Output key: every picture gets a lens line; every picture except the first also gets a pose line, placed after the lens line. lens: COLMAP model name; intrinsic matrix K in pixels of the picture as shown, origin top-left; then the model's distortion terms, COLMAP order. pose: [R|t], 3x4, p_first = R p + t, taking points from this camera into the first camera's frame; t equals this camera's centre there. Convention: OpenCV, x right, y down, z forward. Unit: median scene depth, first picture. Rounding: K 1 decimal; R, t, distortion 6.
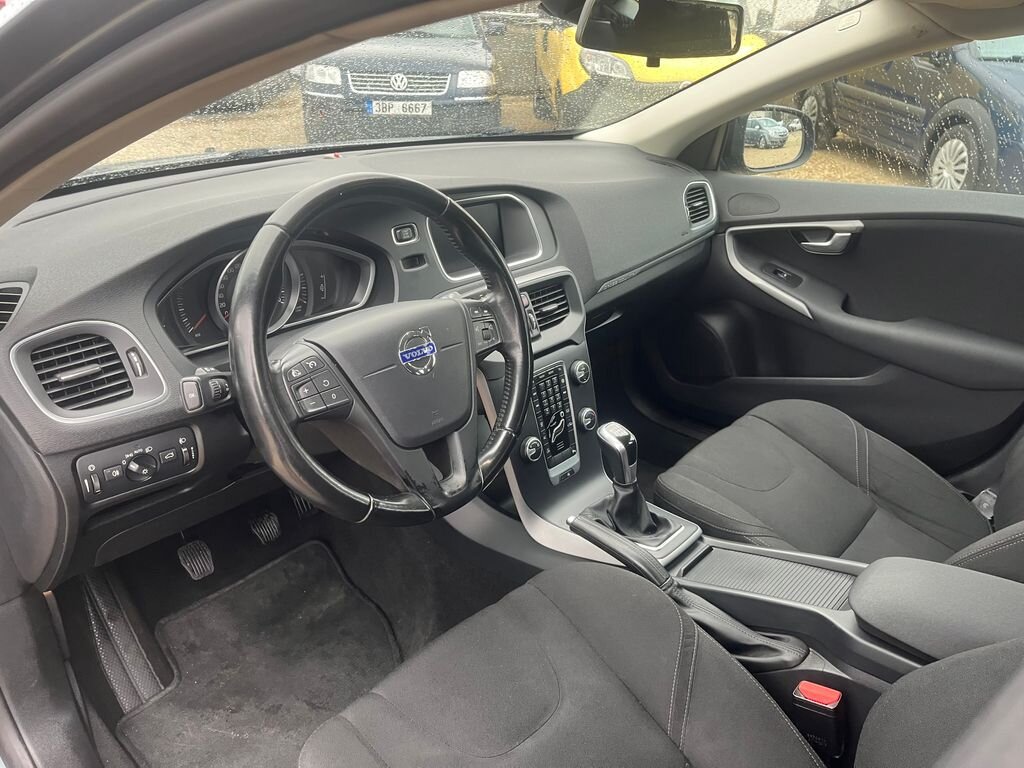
lens RADIAL K [[775.8, 0, 508.7], [0, 775.8, 365.0], [0, 0, 1]] dist [0.066128, -0.091597]
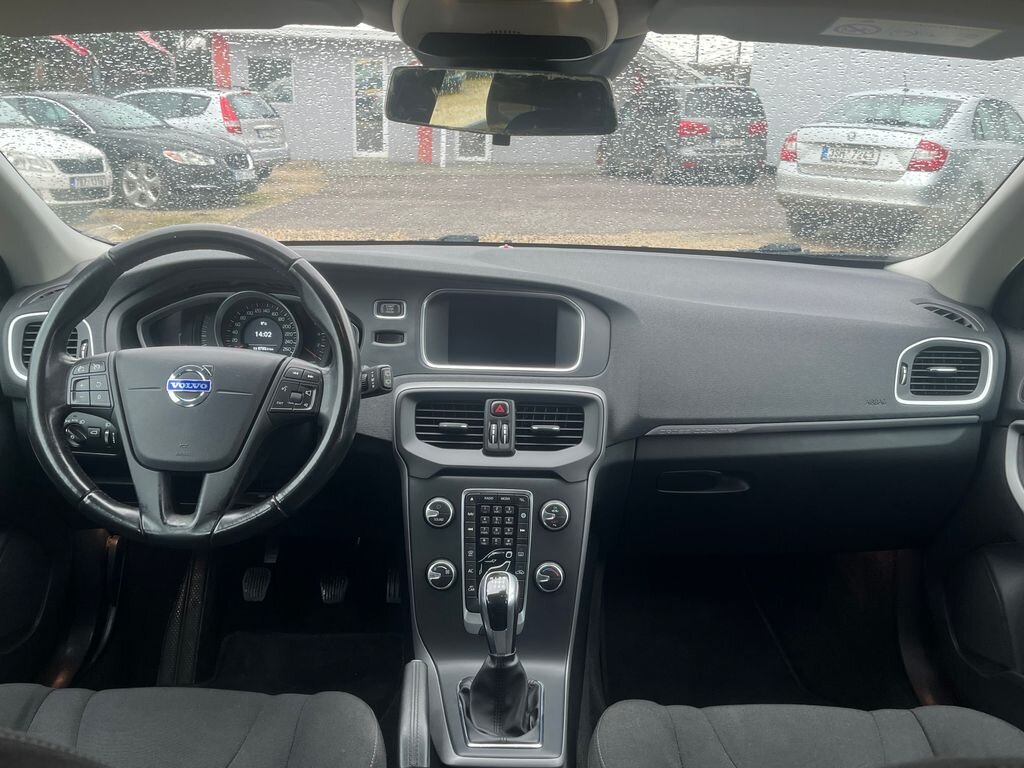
lens RADIAL K [[958.1, 0, 515.9], [0, 958.1, 371.0], [0, 0, 1]] dist [0.038002, 0.000000]
pose [[0.672619, 0.173209, -0.719432, 0.744686], [-0.304028, 0.951058, -0.055270, -0.064864], [0.674648, 0.255903, 0.692360, 0.248085]]
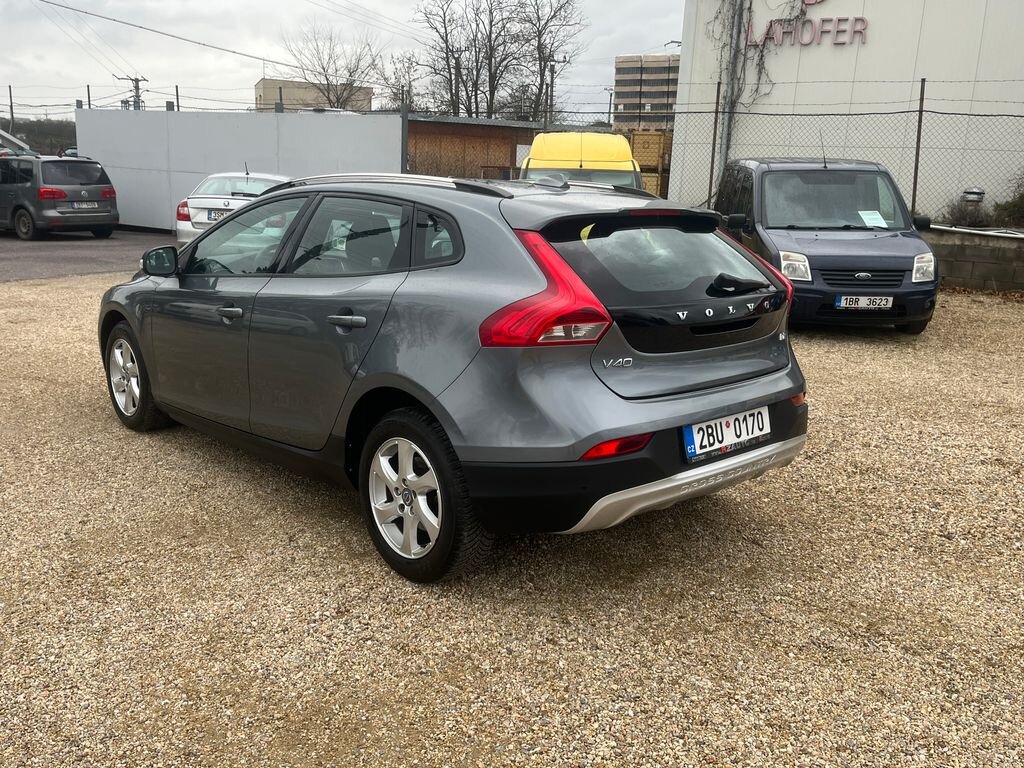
lens RADIAL K [[889.9, 0, 516.7], [0, 889.9, 385.6], [0, 0, 1]] dist [0.044980, -0.034261]
pose [[0.996460, 0.010698, -0.083384, 1.156318], [-0.027873, 0.977809, -0.207637, 1.135235], [0.079312, 0.209226, 0.974646, -2.700233]]
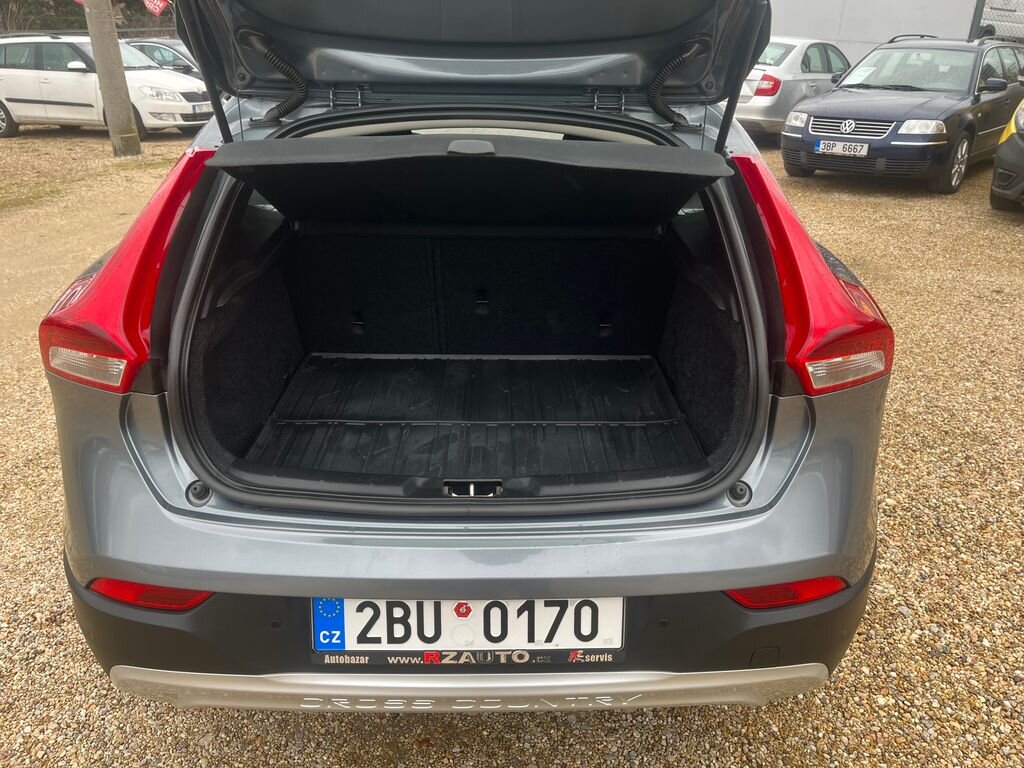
lens RADIAL K [[775.8, 0, 516.1], [0, 775.8, 386.3], [0, 0, 1]] dist [0.066128, -0.091597]
pose [[0.686269, 0.272710, -0.674288, 2.176501], [-0.290179, 0.952732, 0.089990, 0.329715], [0.666957, 0.133907, 0.732965, -0.965300]]
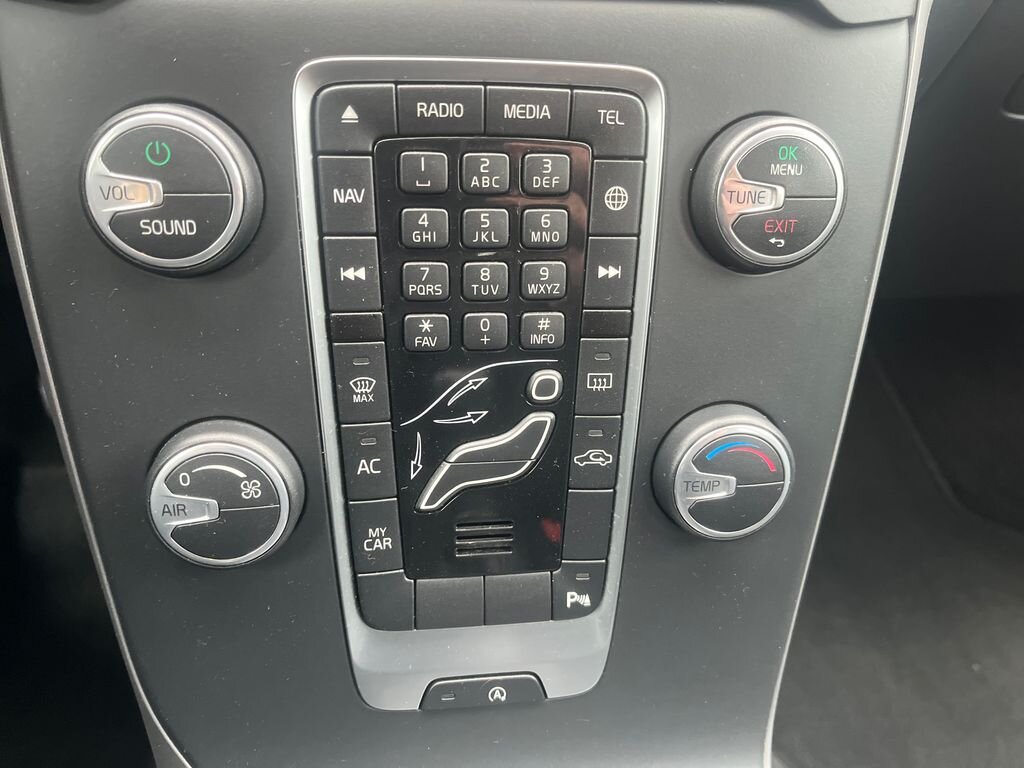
lens RADIAL K [[775.8, 0, 520.8], [0, 775.8, 384.5], [0, 0, 1]] dist [0.066128, -0.091597]
pose [[0.766554, 0.366455, -0.527357, 0.152032], [-0.291853, 0.930291, 0.222219, 0.025082], [0.572028, -0.016433, 0.820069, 0.827841]]
